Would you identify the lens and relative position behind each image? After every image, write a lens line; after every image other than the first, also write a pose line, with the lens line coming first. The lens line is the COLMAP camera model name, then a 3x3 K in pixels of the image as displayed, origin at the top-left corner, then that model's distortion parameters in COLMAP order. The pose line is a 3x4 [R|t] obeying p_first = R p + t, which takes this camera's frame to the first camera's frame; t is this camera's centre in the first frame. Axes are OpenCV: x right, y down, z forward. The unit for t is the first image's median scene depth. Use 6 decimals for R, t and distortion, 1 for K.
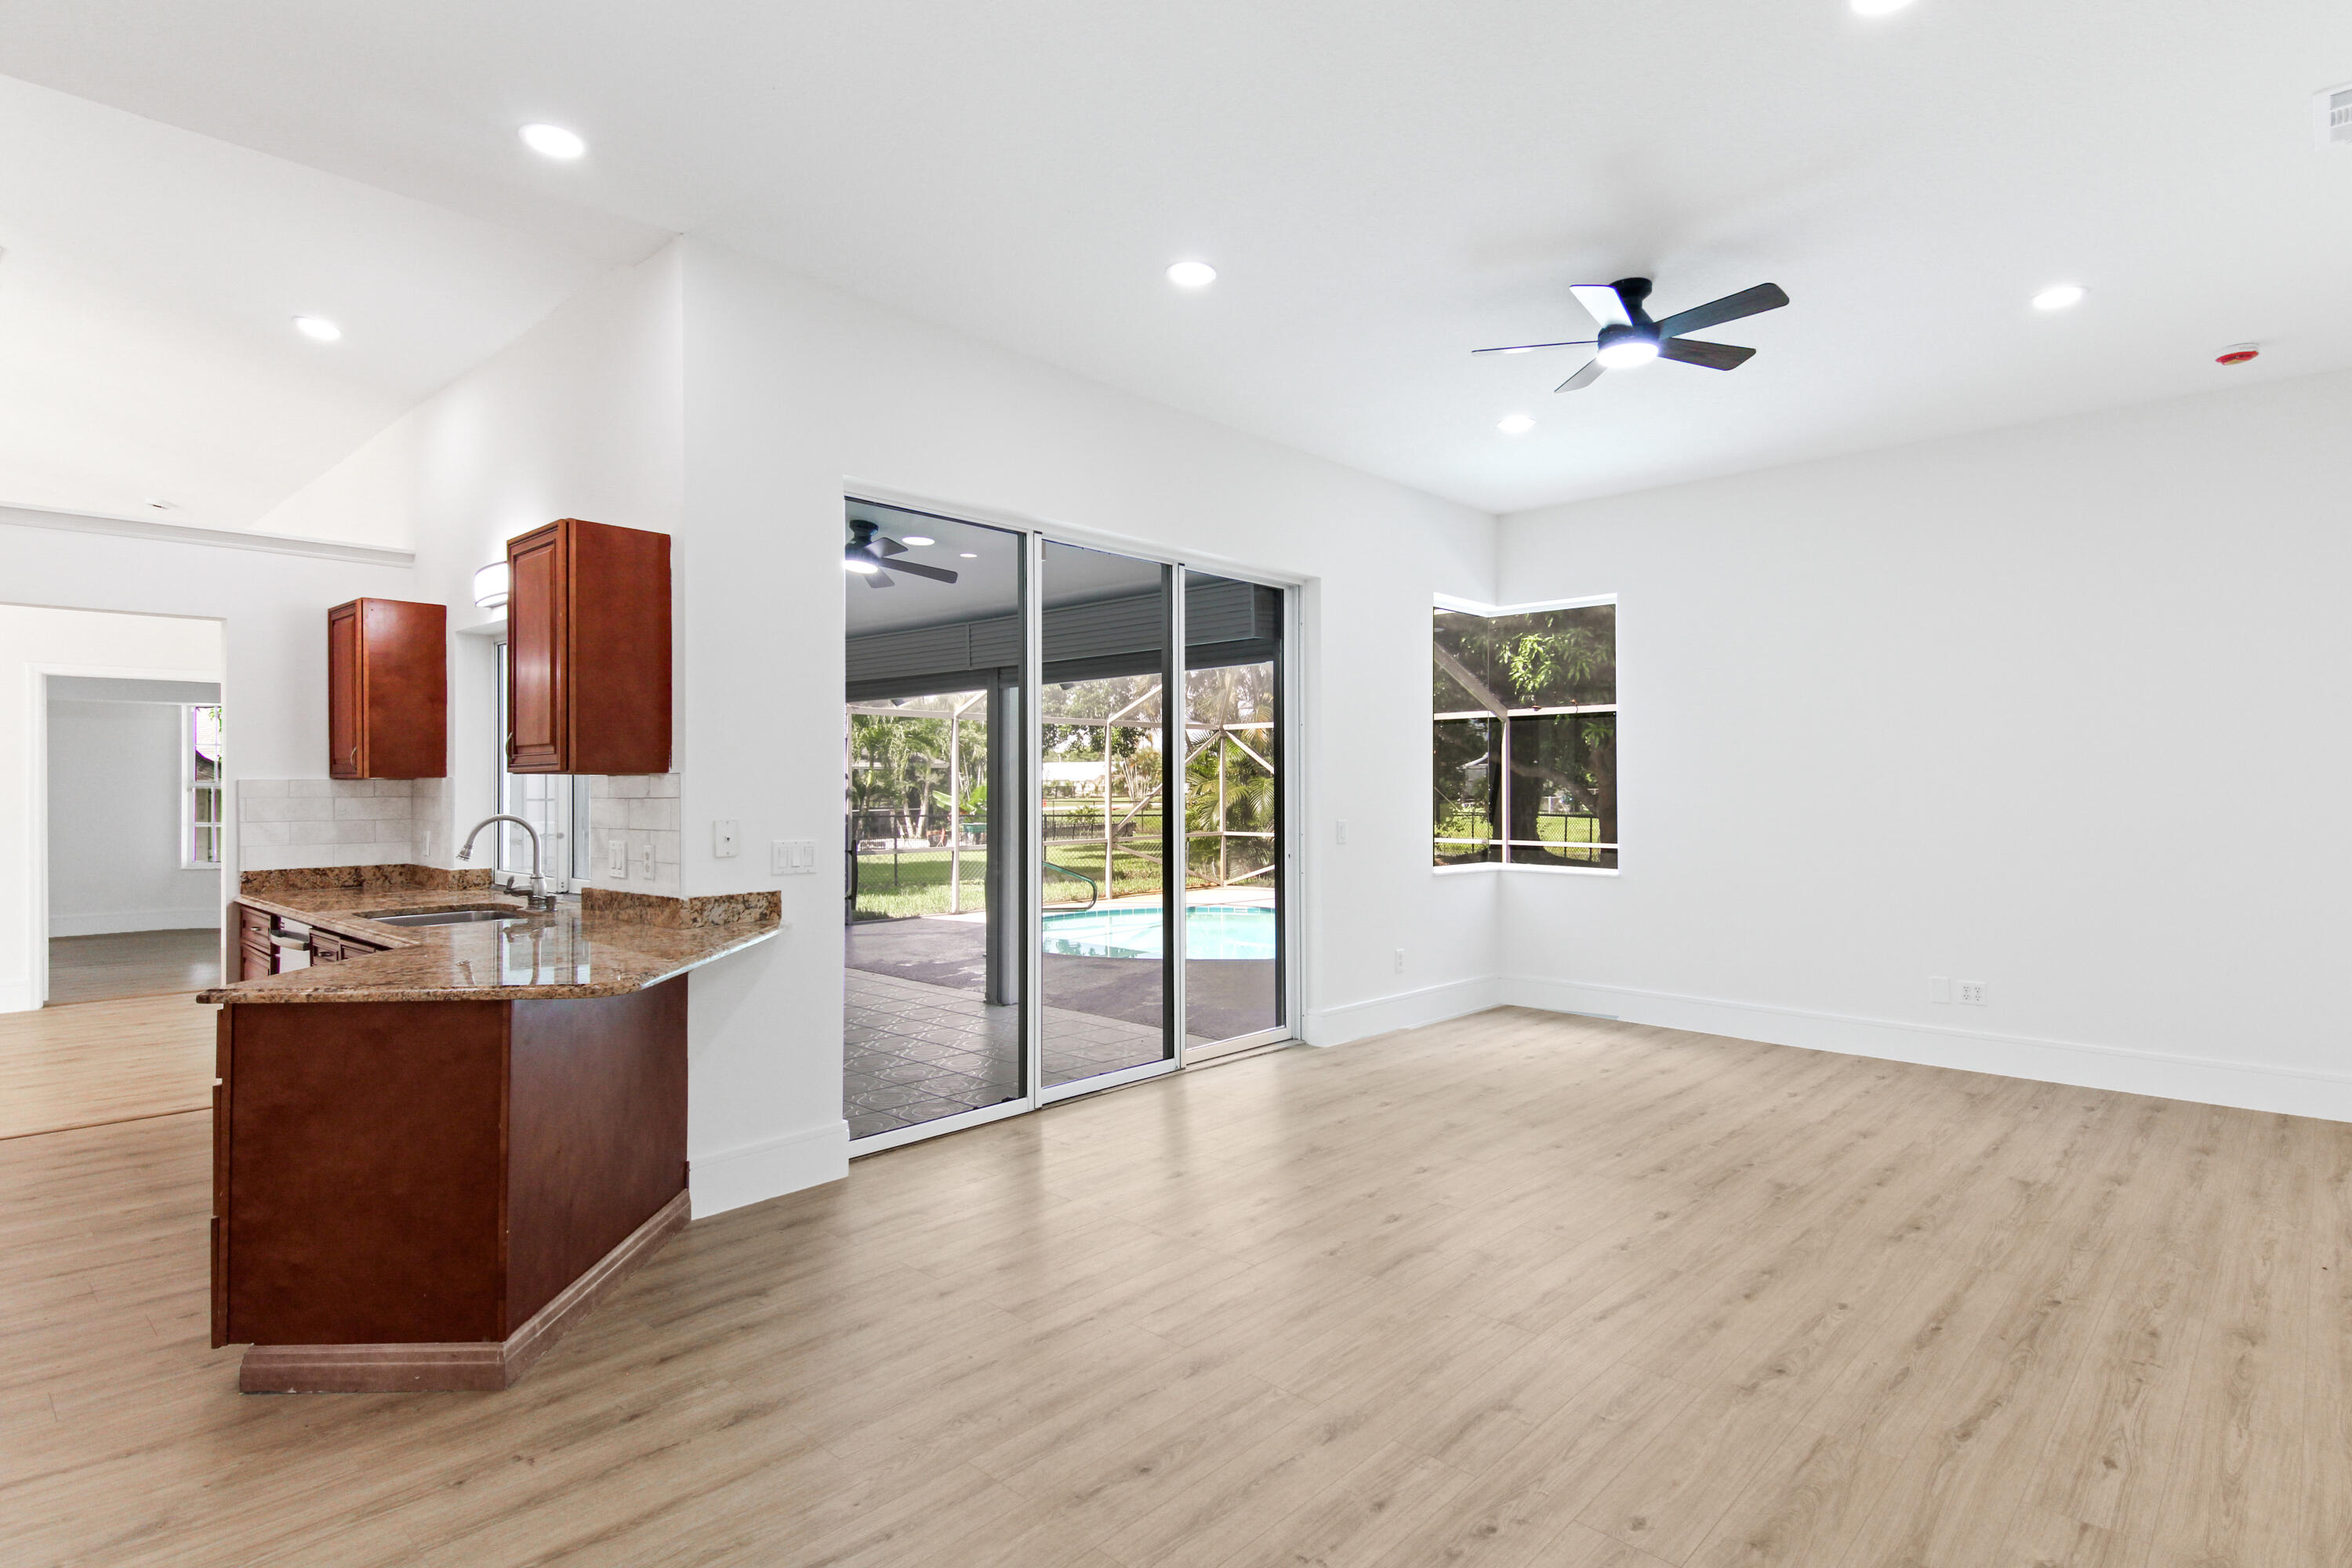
lens RADIAL K [[1188.1, 0, 1135.7], [0, 1188.1, 787.4], [0, 0, 1]] dist [0.076279, -0.062745]
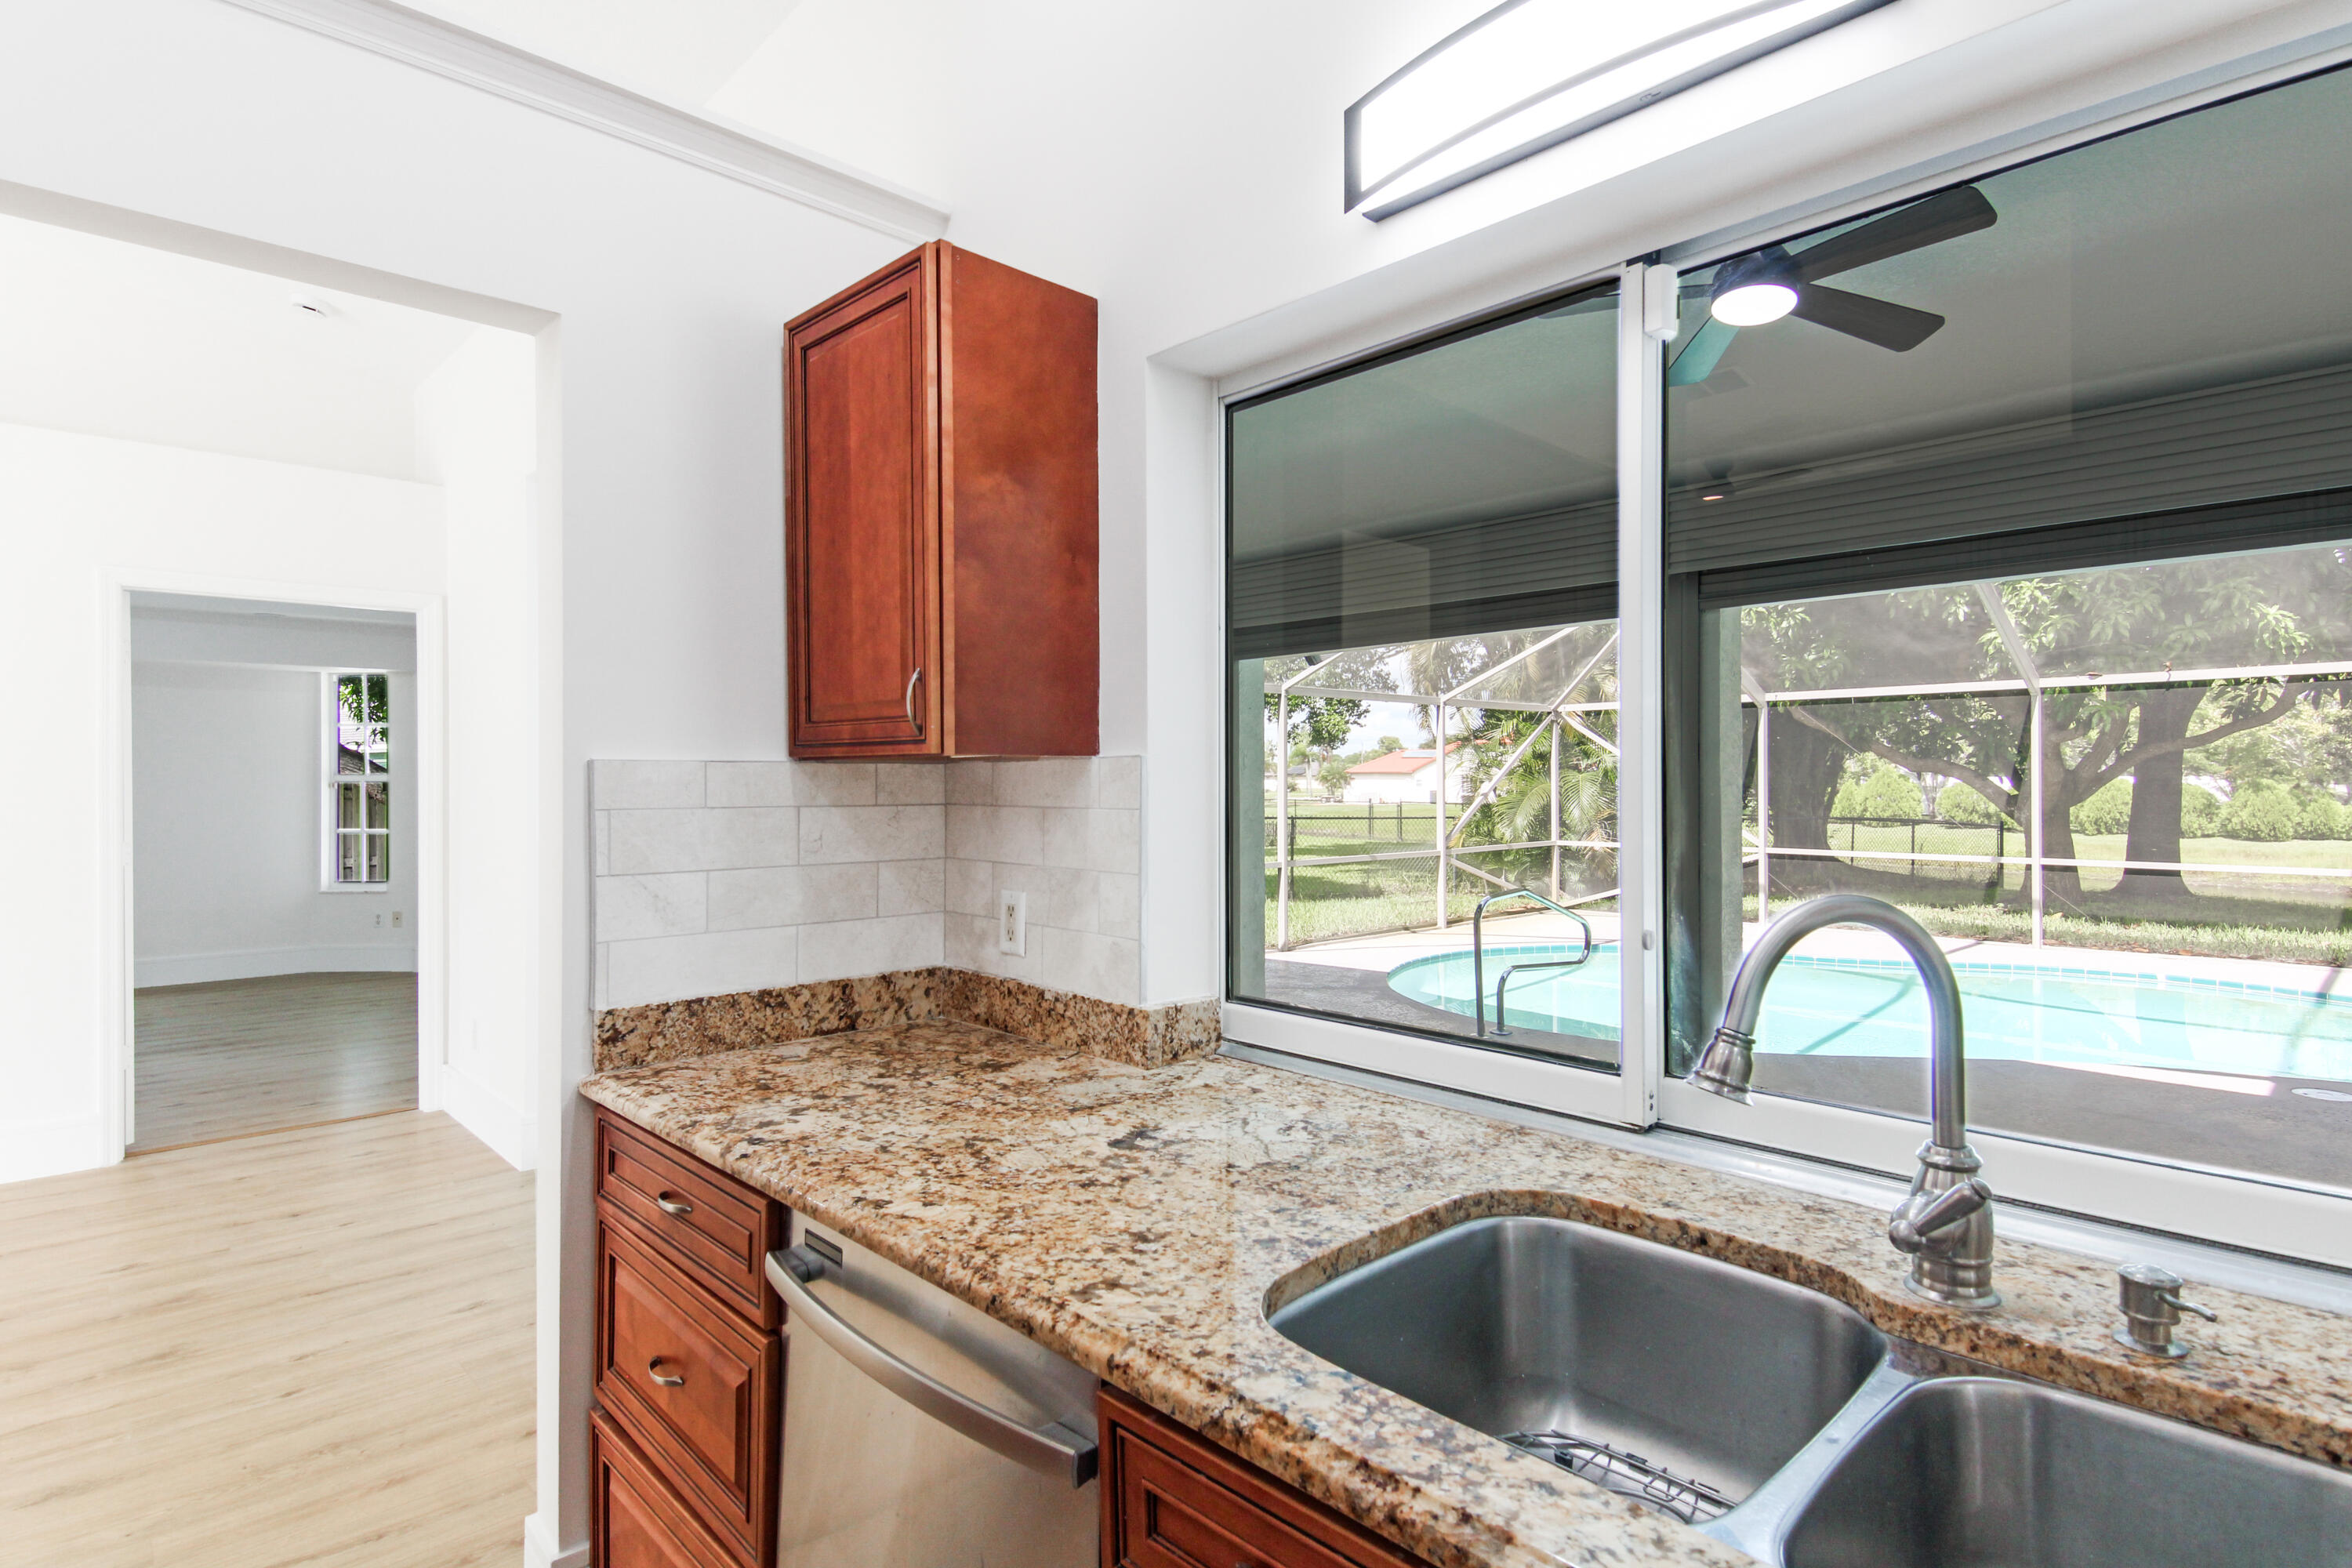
lens RADIAL K [[1188.1, 0, 1135.7], [0, 1188.1, 787.4], [0, 0, 1]] dist [0.076279, -0.062745]
pose [[0.998183, 0.003013, -0.060187, -0.532357], [-0.002776, 0.999988, 0.004007, -0.000036], [0.060199, -0.003832, 0.998179, 0.623935]]
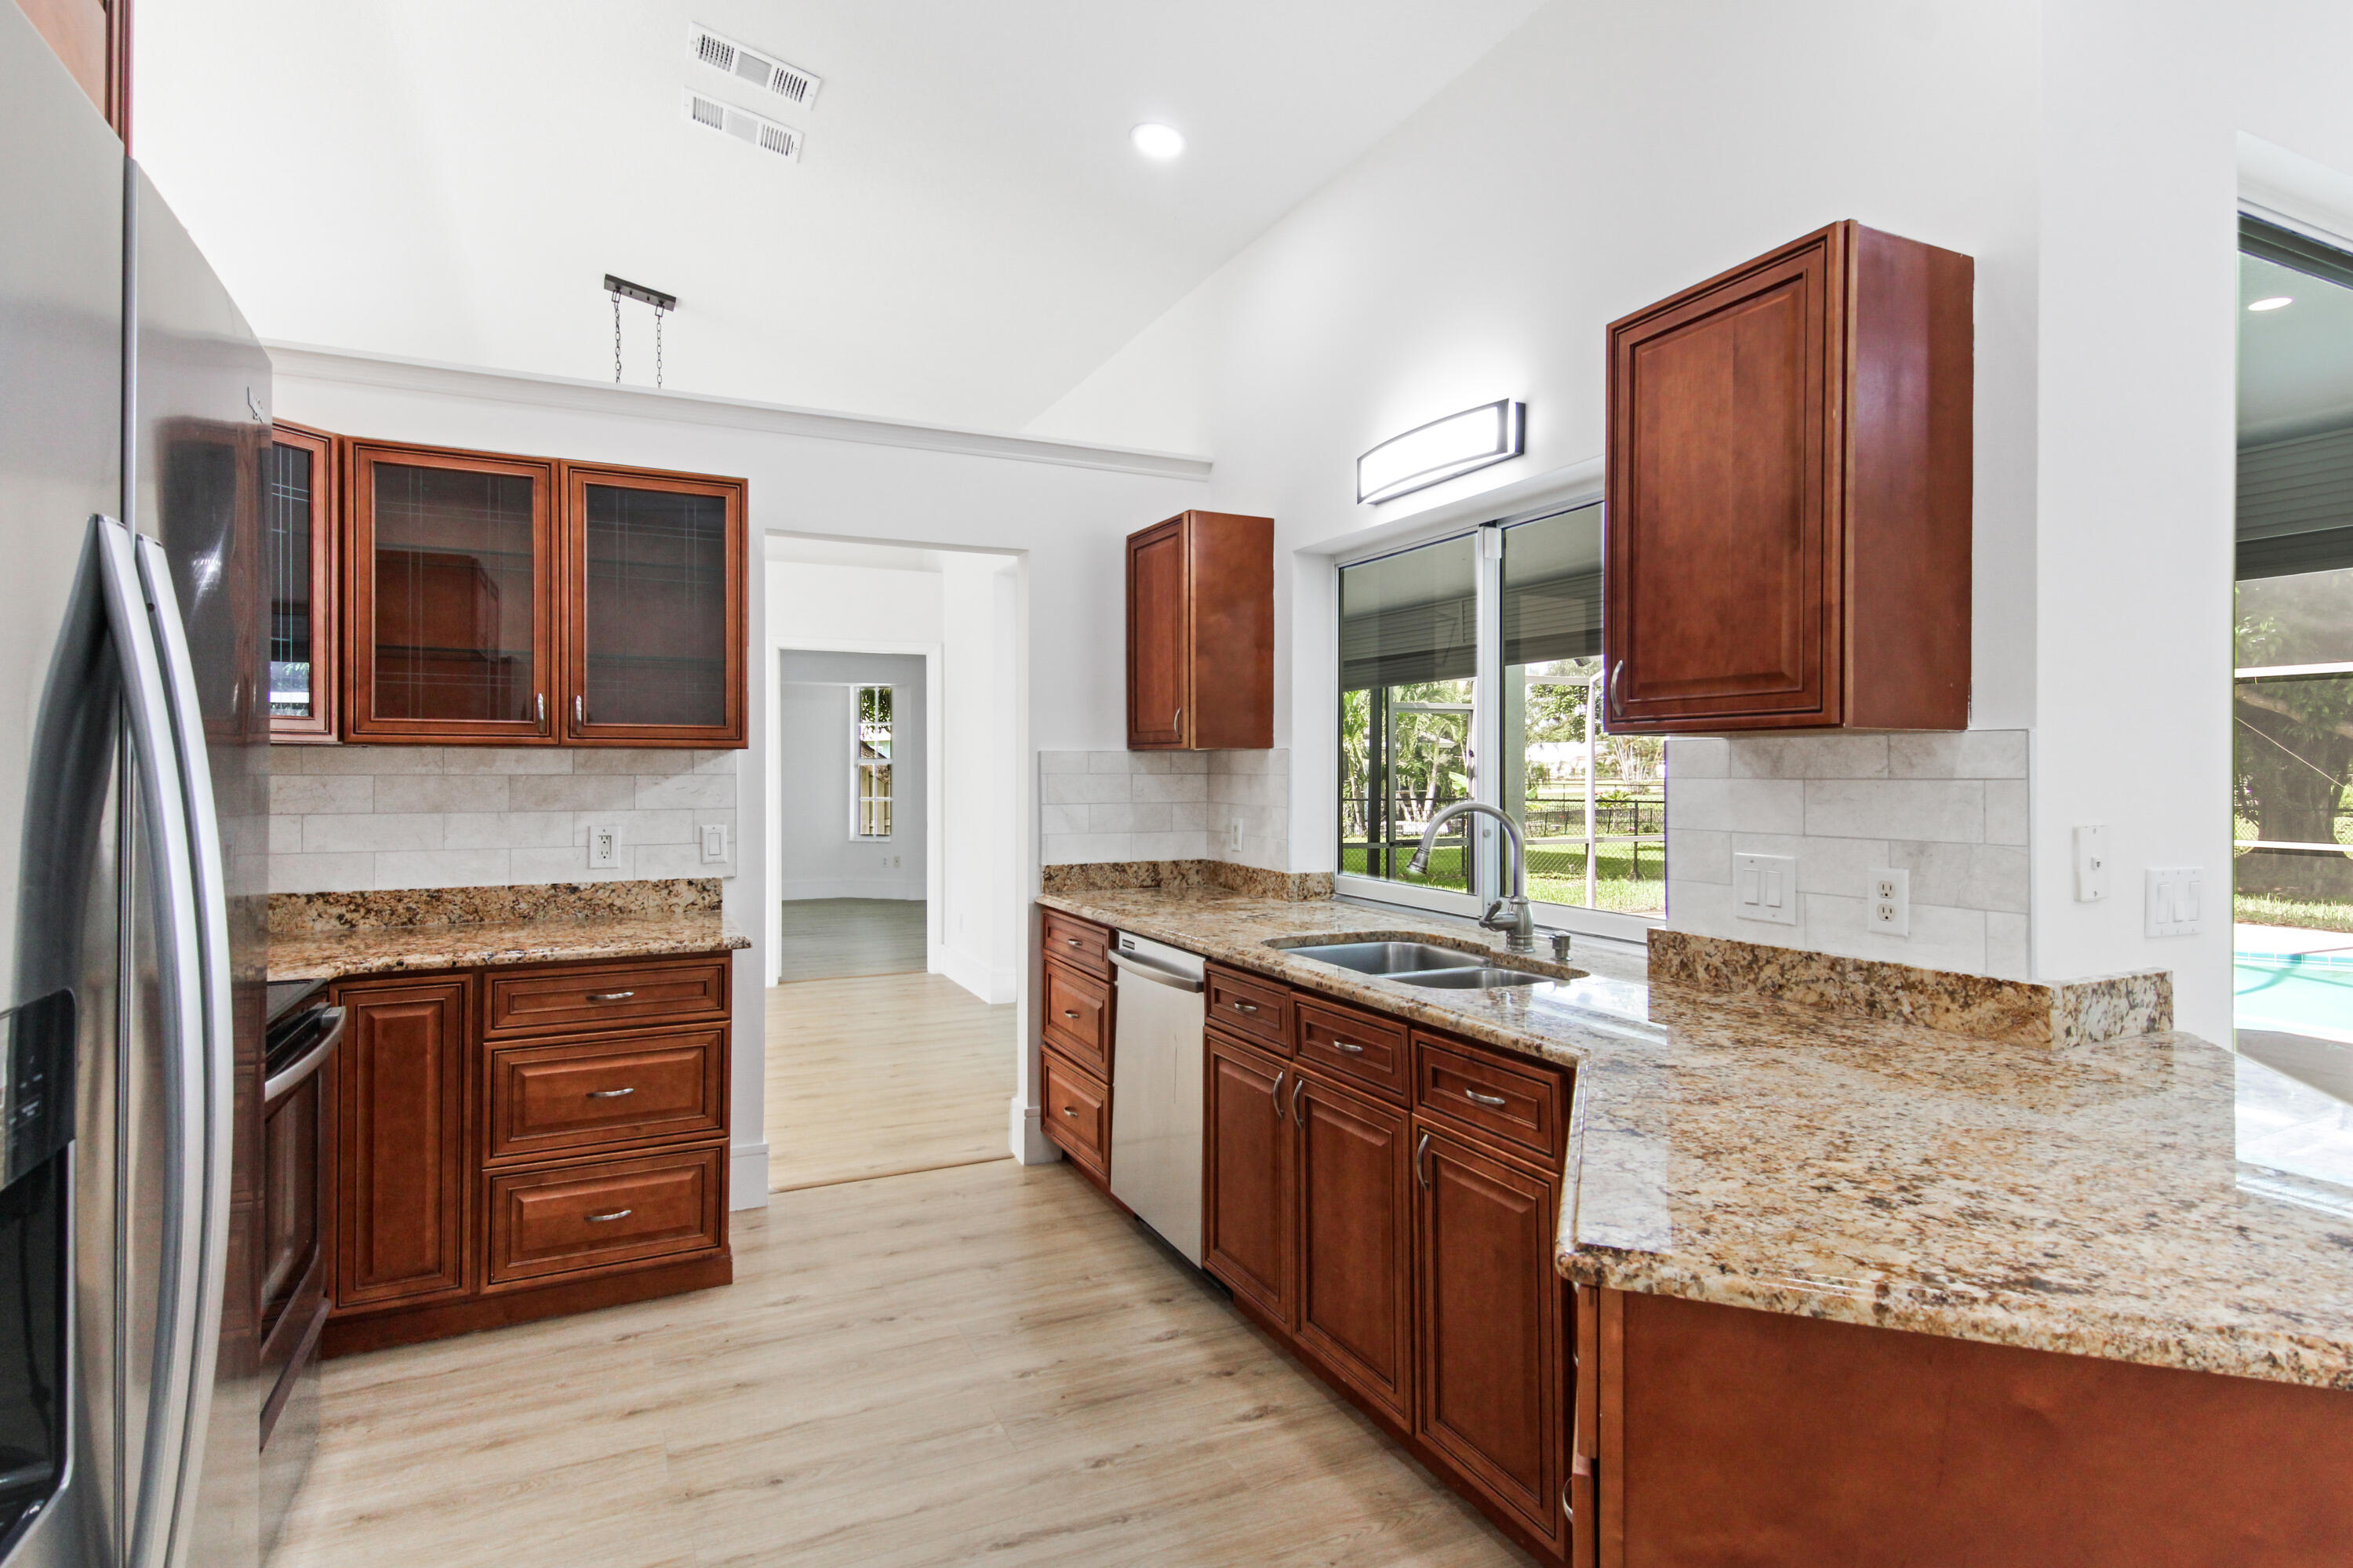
lens RADIAL K [[1188.6, 0, 1136.2], [0, 1188.6, 787.4], [0, 0, 1]] dist [0.076279, -0.062745]
pose [[0.928128, 0.010957, -0.372100, -0.371910], [-0.005064, 0.999846, 0.016811, 0.003875], [0.372227, -0.013718, 0.928040, 0.281718]]
